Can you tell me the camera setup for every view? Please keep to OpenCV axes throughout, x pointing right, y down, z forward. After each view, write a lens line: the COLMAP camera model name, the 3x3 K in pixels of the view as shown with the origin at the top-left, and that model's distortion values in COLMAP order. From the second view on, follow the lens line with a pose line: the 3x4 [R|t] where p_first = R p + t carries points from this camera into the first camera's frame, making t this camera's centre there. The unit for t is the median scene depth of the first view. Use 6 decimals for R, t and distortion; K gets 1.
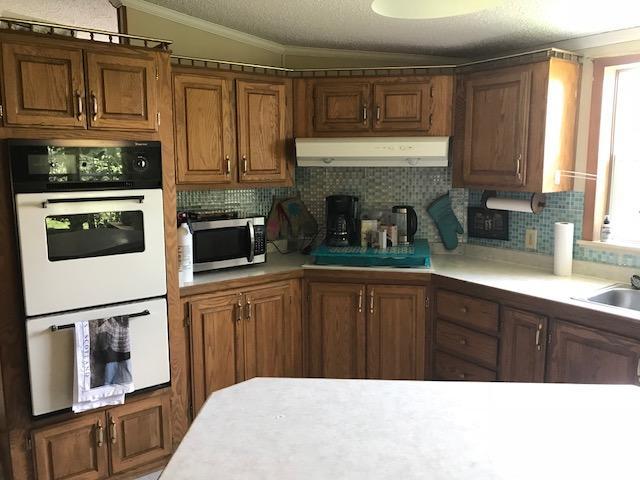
lens RADIAL K [[513.4, 0, 319.8], [0, 513.4, 236.3], [0, 0, 1]] dist [0.041097, -0.111097]
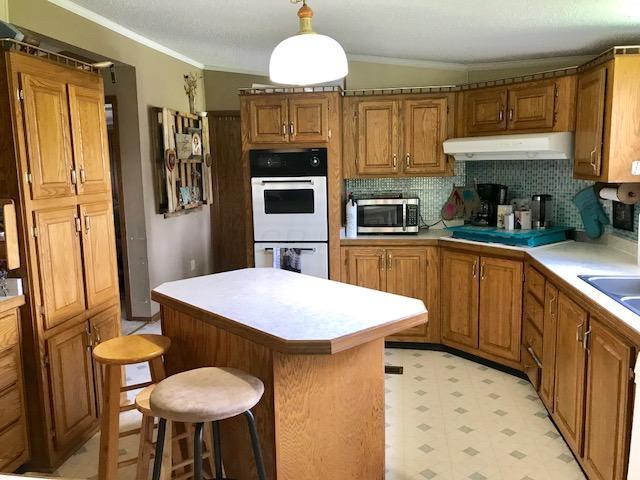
lens RADIAL K [[513.4, 0, 319.8], [0, 513.4, 236.3], [0, 0, 1]] dist [0.041097, -0.111097]
pose [[0.713039, 0.085854, -0.695848, 0.677342], [-0.081107, 0.995912, 0.039765, 0.028927], [0.696418, 0.028084, 0.717087, -0.154942]]
